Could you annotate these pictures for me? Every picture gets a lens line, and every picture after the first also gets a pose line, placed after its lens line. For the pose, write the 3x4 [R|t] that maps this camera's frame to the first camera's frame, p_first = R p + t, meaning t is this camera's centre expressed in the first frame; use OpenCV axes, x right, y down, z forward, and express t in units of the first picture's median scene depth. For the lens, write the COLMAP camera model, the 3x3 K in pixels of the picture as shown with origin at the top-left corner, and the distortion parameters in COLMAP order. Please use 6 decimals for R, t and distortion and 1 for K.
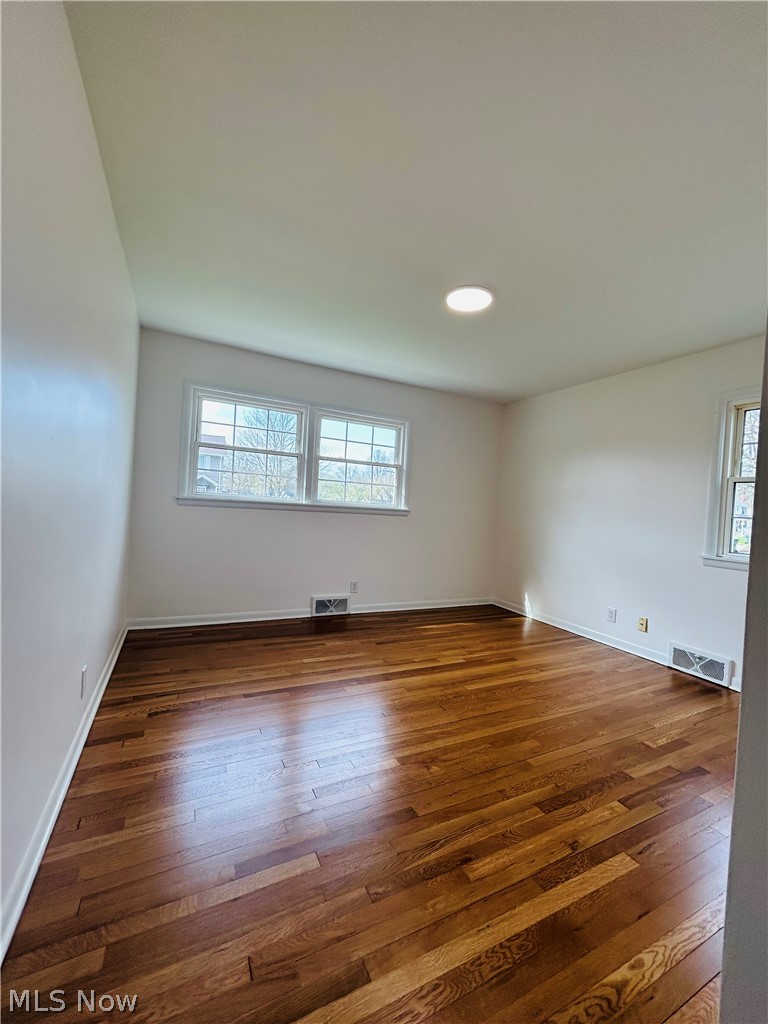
lens RADIAL K [[412.9, 0, 386.1], [0, 412.9, 516.1], [0, 0, 1]] dist [0.002351, 0.000611]
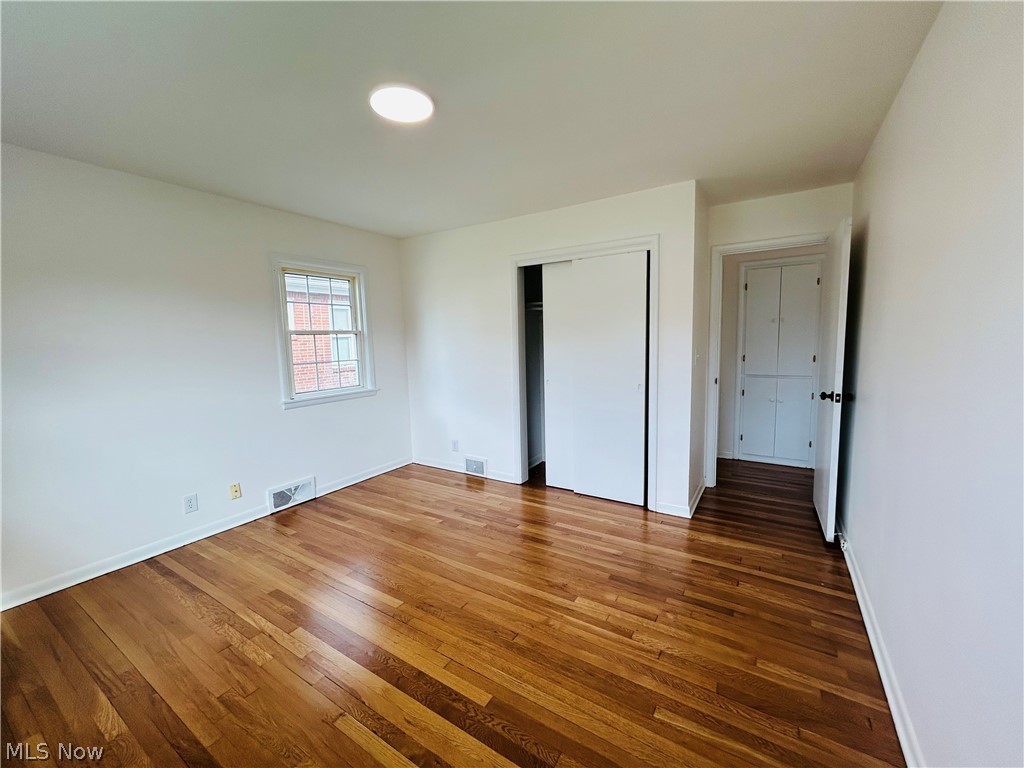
lens RADIAL K [[412.9, 0, 508.1], [0, 412.9, 385.5], [0, 0, 1]] dist [0.002351, 0.000611]
pose [[-0.521172, -0.132155, 0.843158, -0.451930], [0.015524, 0.986307, 0.164188, -0.112944], [-0.853310, 0.098660, -0.511984, 0.999787]]
